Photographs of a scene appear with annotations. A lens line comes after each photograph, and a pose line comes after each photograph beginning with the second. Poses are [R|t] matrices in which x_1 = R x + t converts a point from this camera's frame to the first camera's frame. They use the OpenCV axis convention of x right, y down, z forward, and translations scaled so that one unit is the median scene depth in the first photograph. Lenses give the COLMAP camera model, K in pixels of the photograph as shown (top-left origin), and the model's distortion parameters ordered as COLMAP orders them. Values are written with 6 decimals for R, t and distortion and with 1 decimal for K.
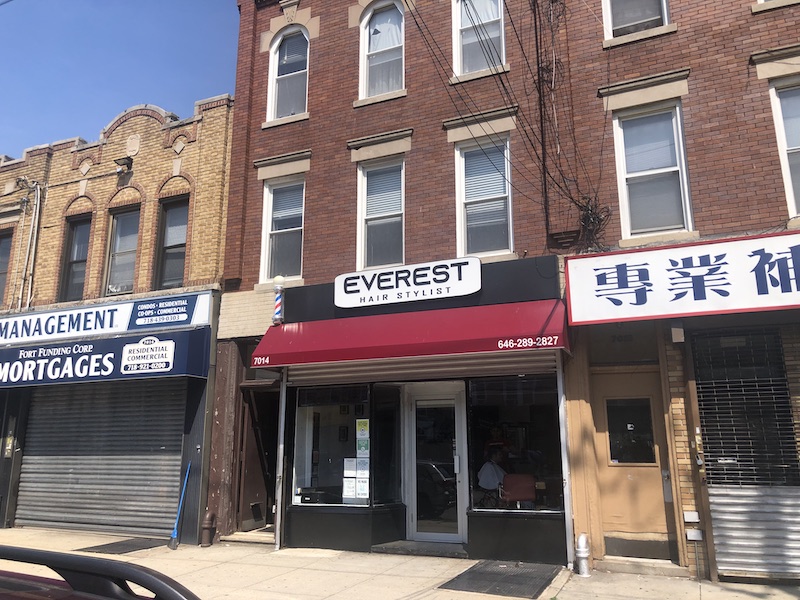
lens RADIAL K [[636.6, 0, 400.0], [0, 636.6, 300.0], [0, 0, 1]] dist [0.015418, 0.002527]
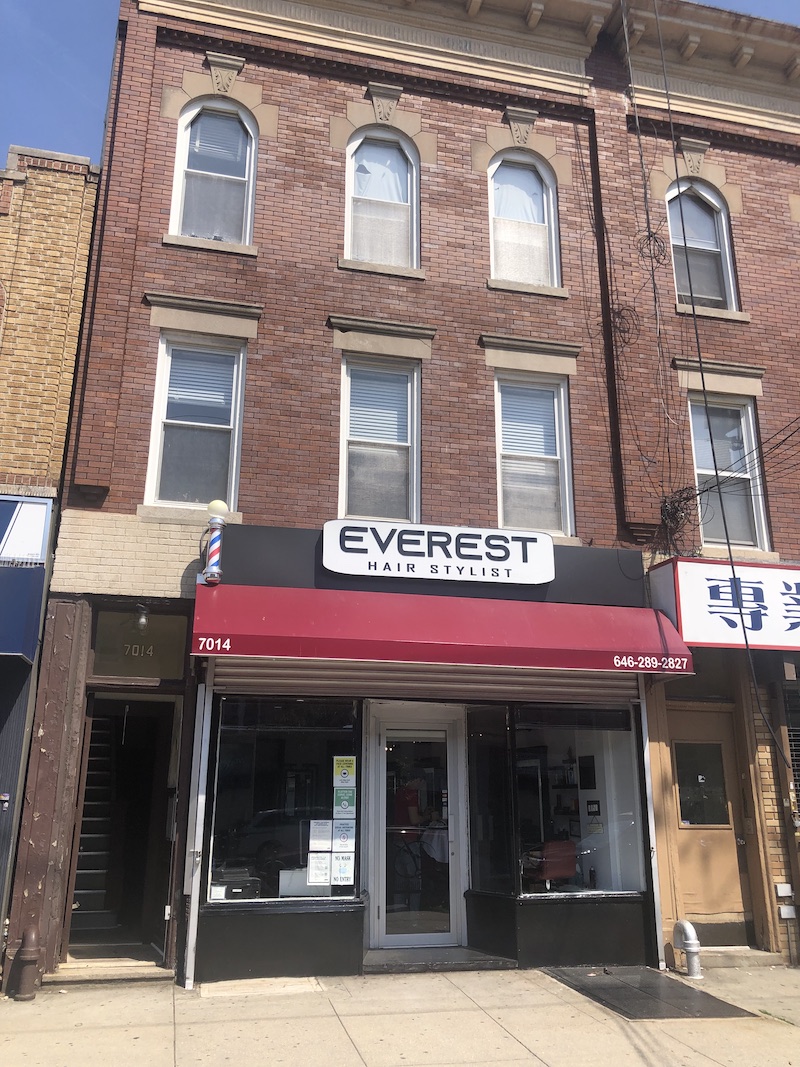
lens RADIAL K [[849.0, 0, 399.4], [0, 849.0, 549.3], [0, 0, 1]] dist [0.015418, 0.002527]
pose [[0.812069, 0.170867, 0.557986, -0.530406], [-0.141710, 0.985293, -0.095478, 0.062676], [-0.566094, -0.001538, 0.824339, 0.295302]]
